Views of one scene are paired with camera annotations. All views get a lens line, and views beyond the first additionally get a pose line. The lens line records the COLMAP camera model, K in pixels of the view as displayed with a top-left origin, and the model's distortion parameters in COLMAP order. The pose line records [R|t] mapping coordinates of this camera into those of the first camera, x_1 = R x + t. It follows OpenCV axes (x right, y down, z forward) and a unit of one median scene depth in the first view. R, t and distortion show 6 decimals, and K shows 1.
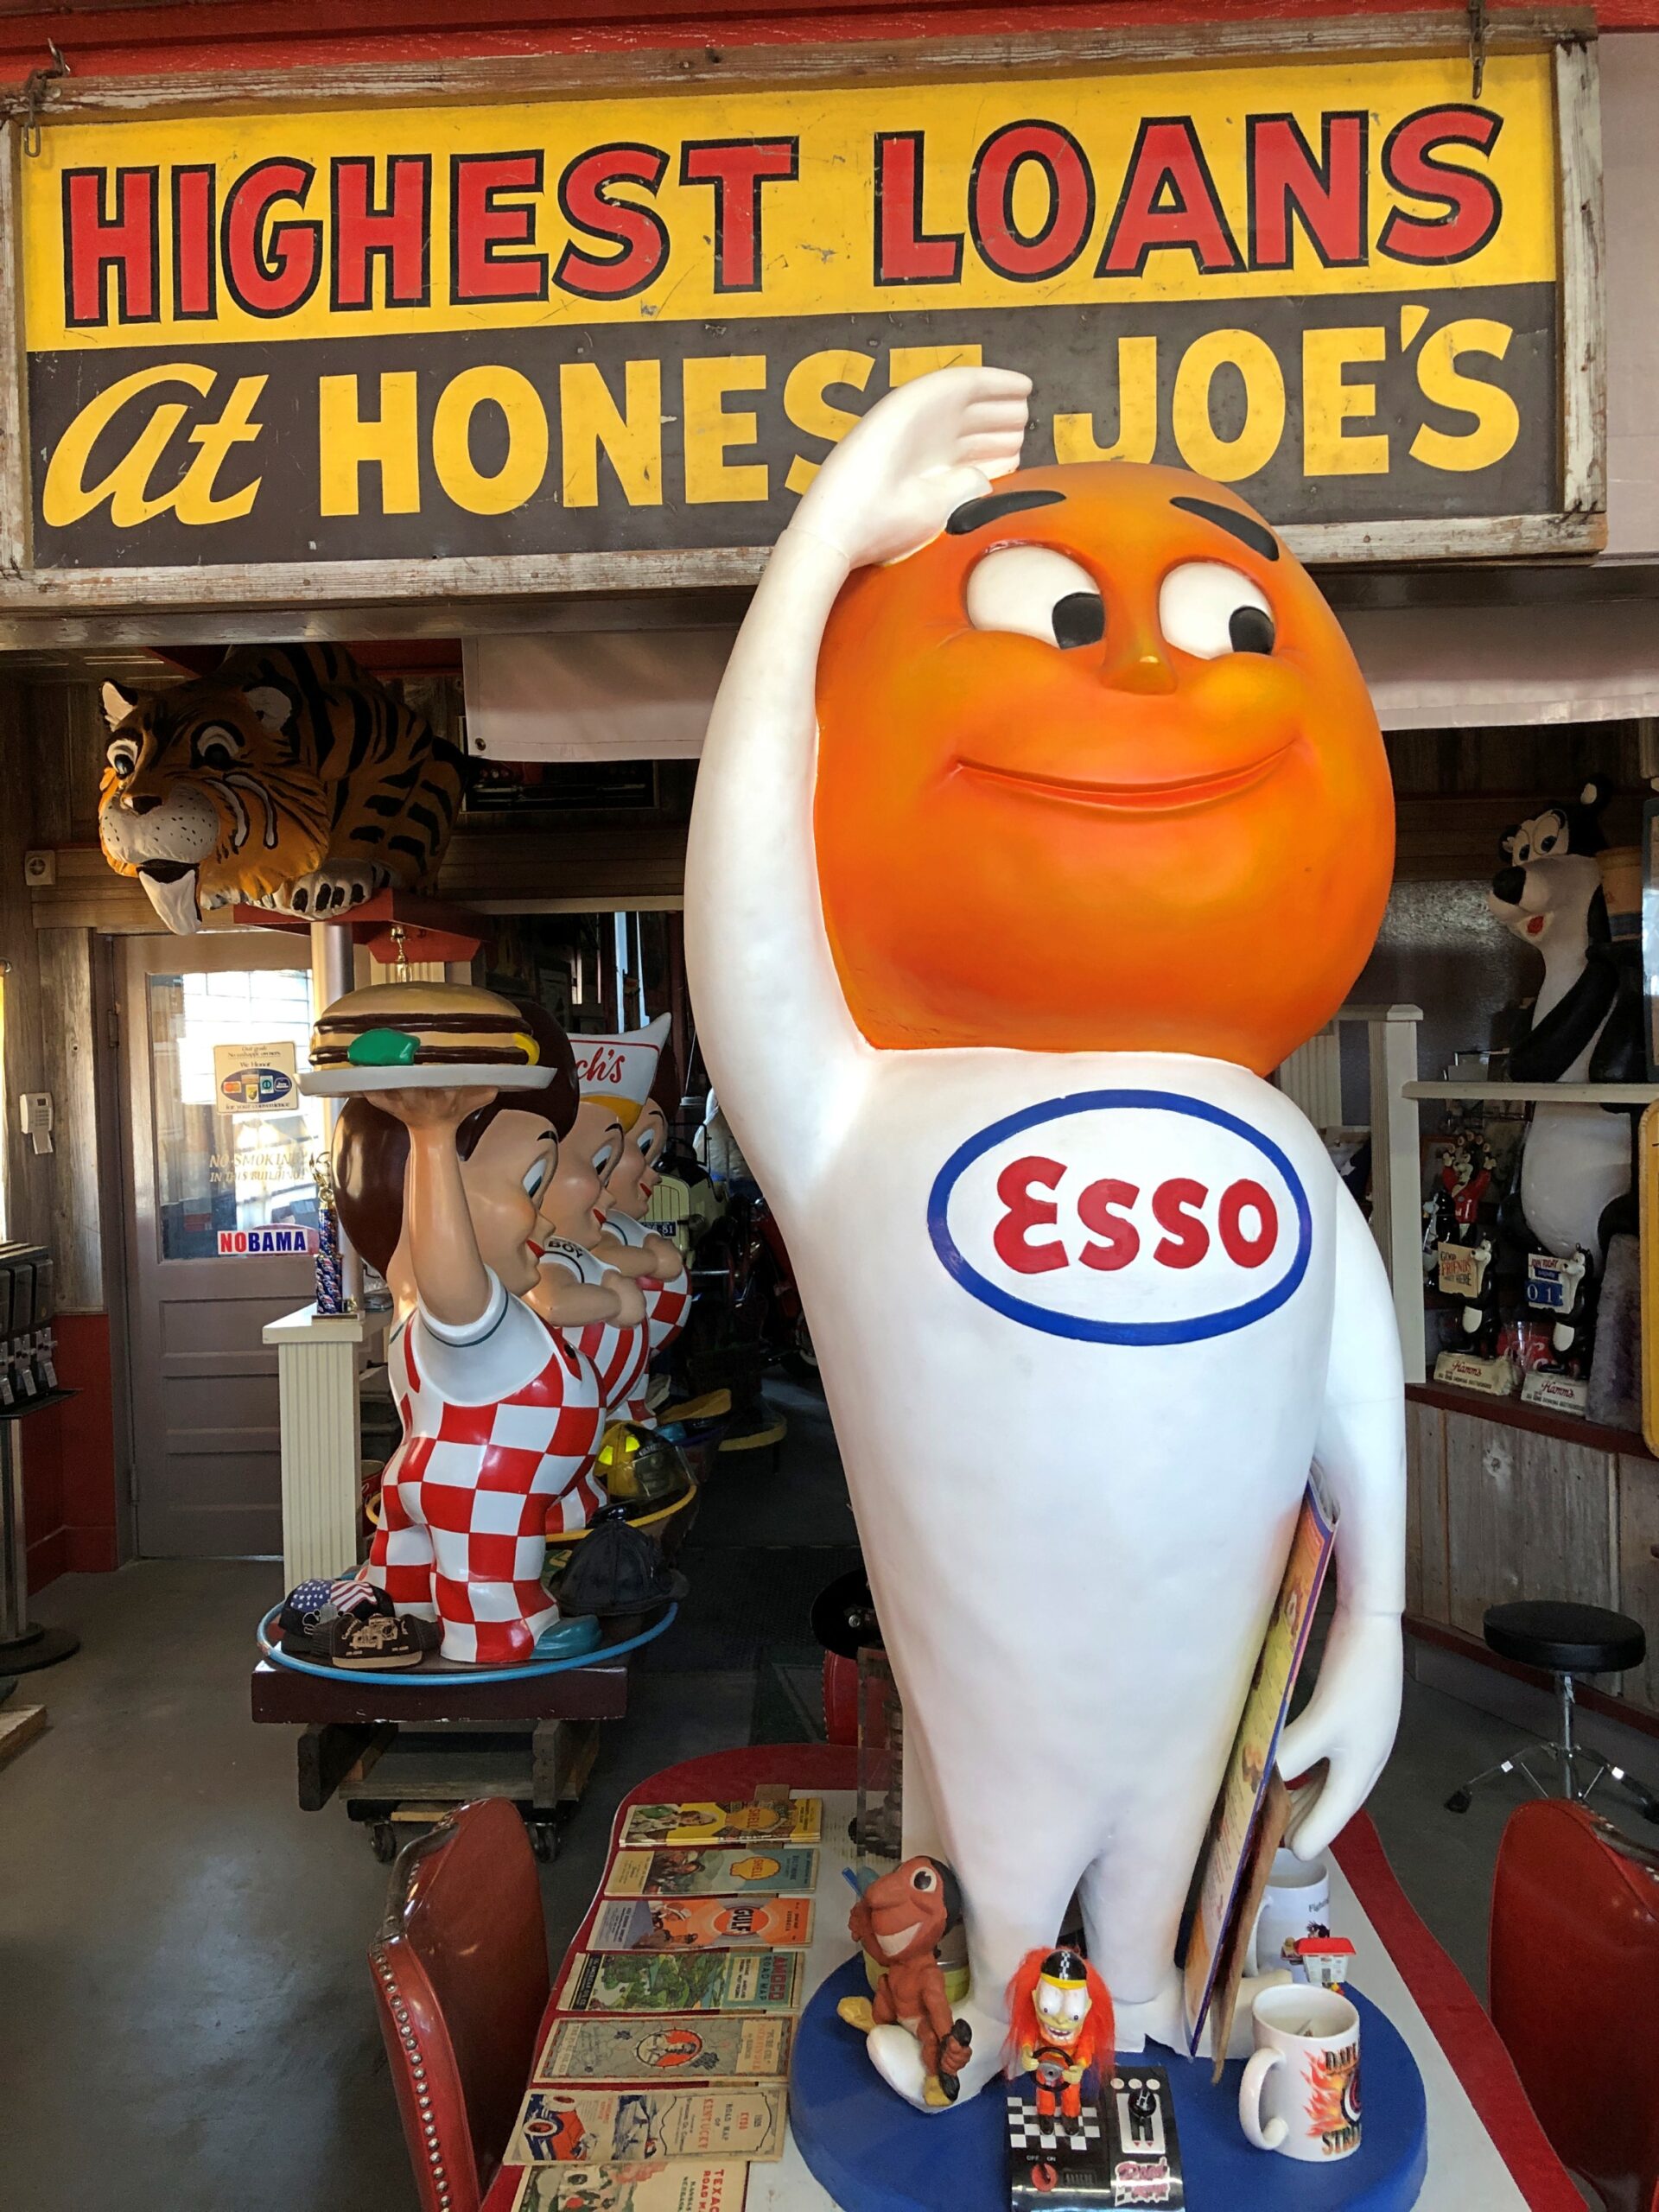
lens RADIAL K [[1819.5, 0, 829.5], [0, 1819.5, 1106.0], [0, 0, 1]] dist [0.000552, 0.002421]
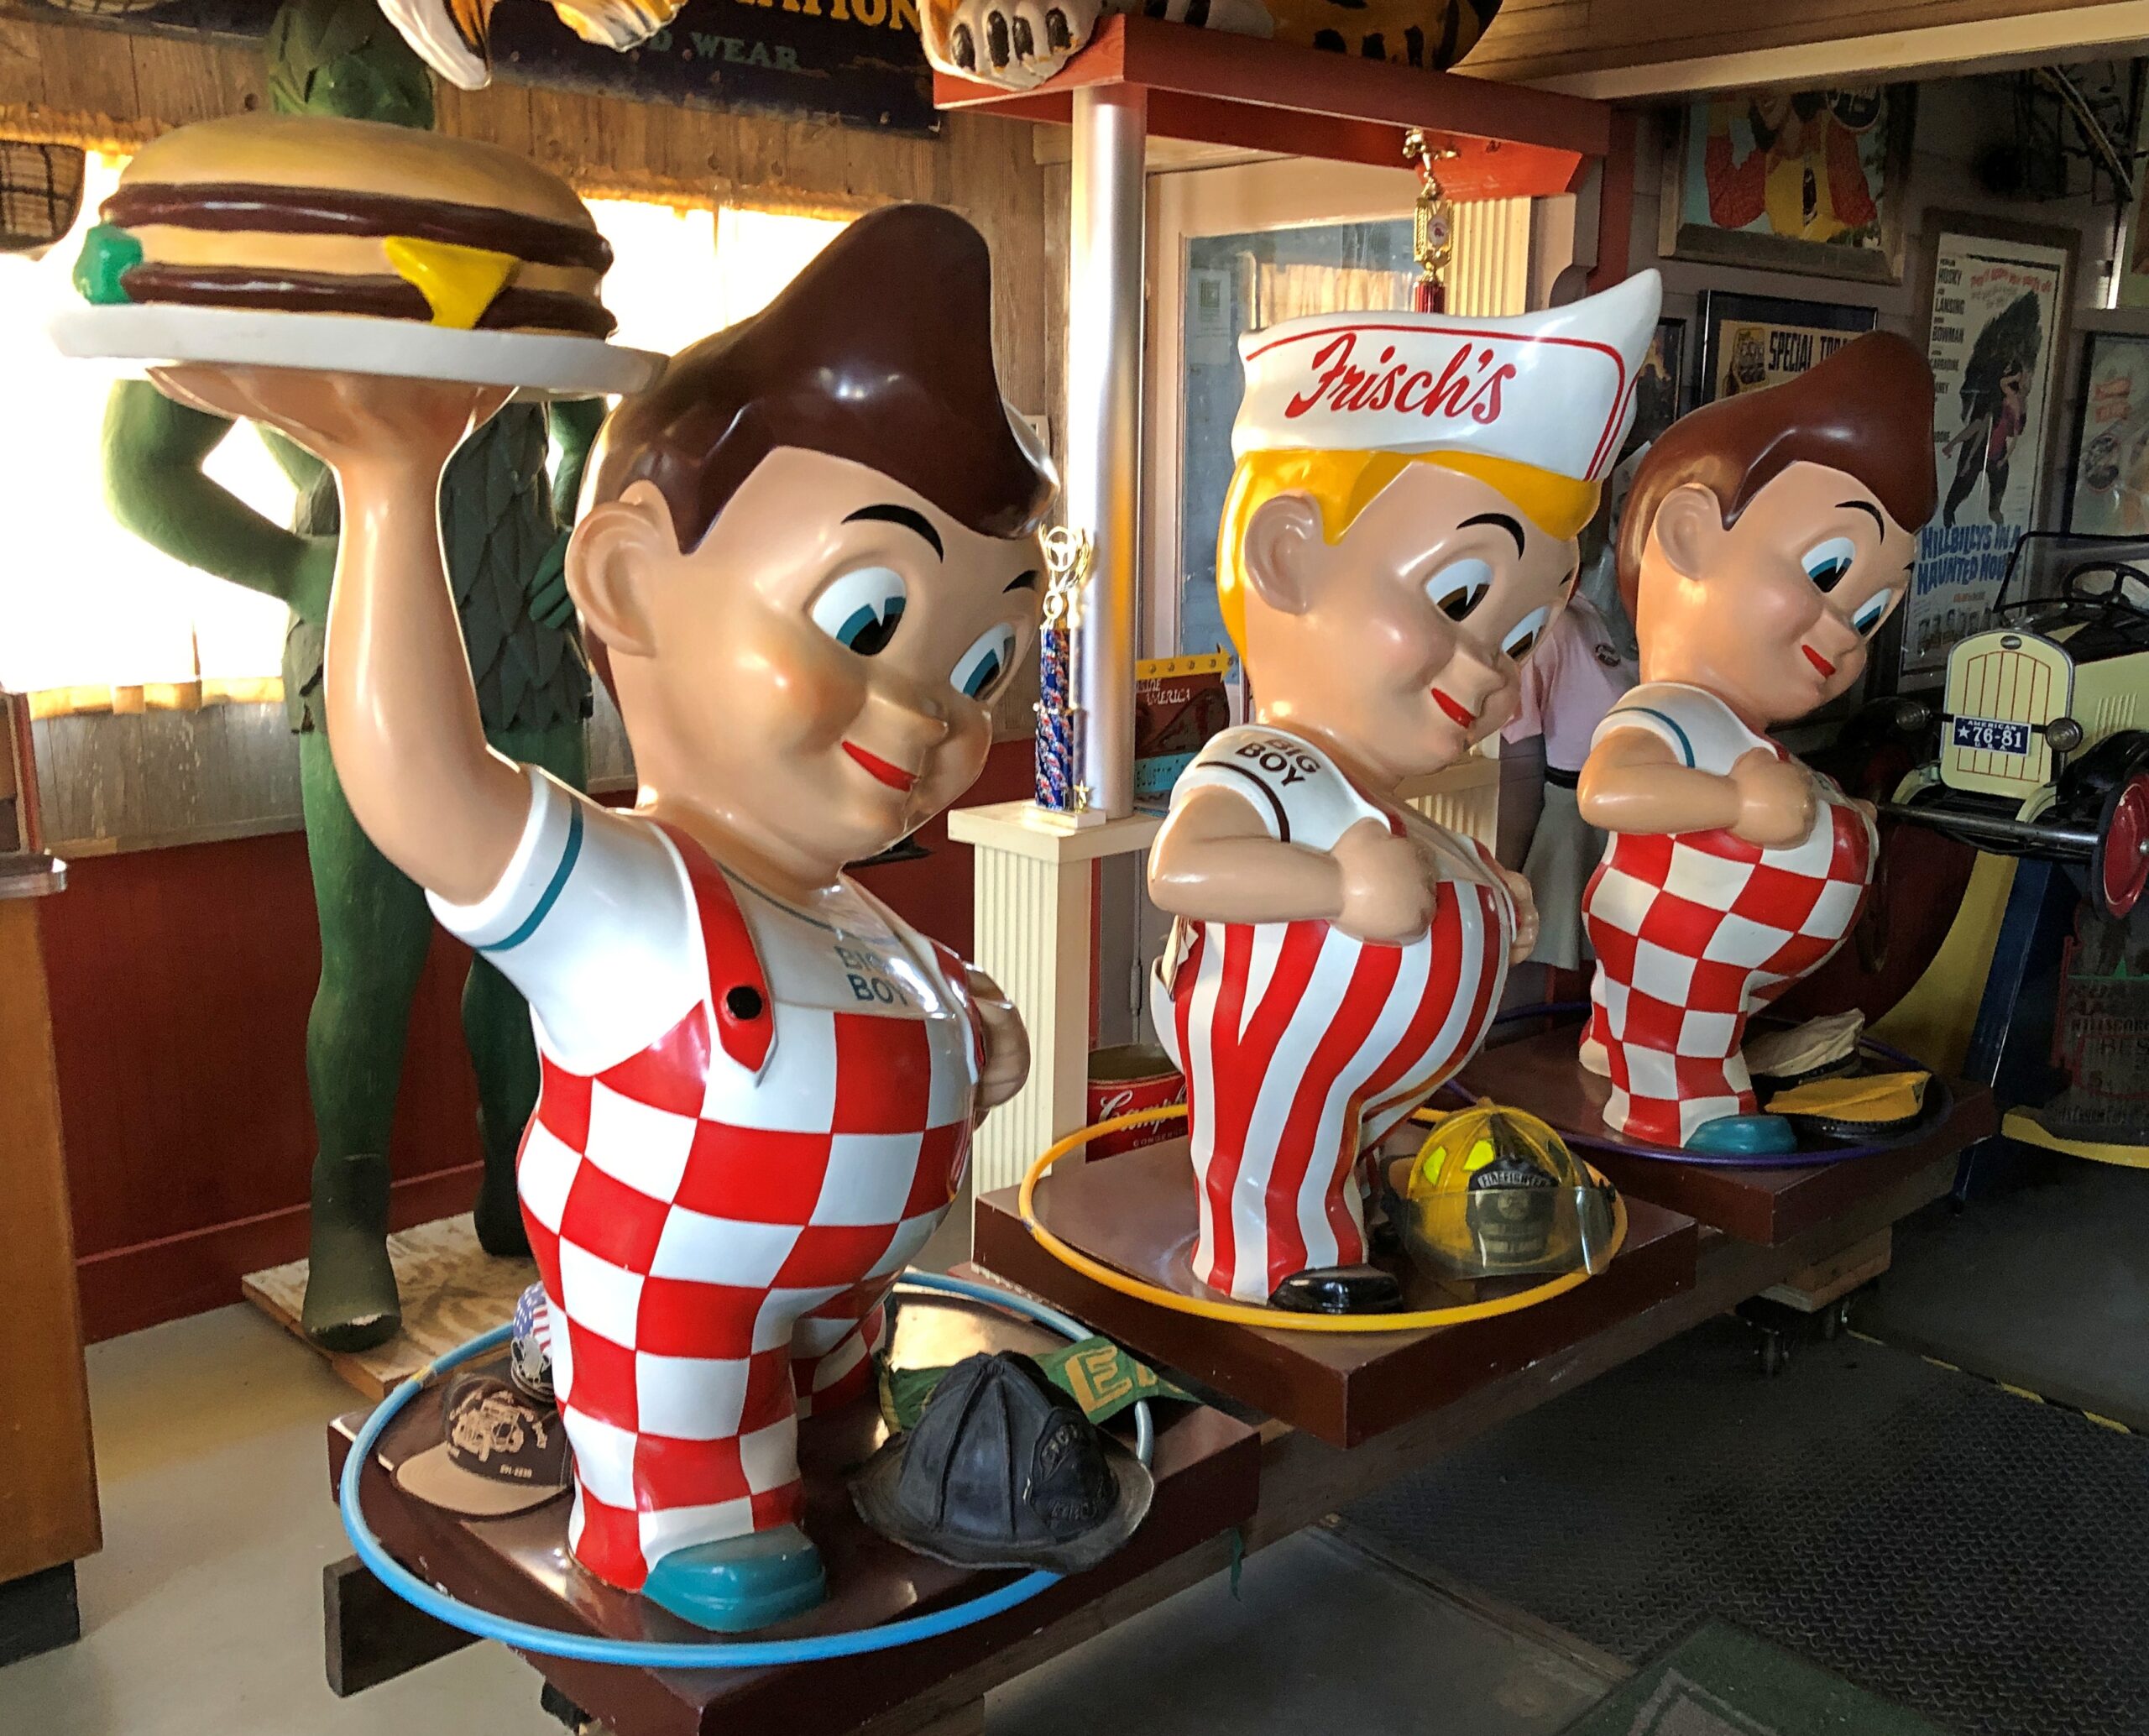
lens RADIAL K [[2130.0, 0, 1076.8], [0, 2130.0, 930.4], [0, 0, 1]] dist [0.014197, 0.000246]
pose [[0.716430, 0.202479, -0.667630, 0.198977], [-0.060014, 0.971297, 0.230175, -0.006020], [0.695073, -0.124837, 0.708018, 0.520874]]
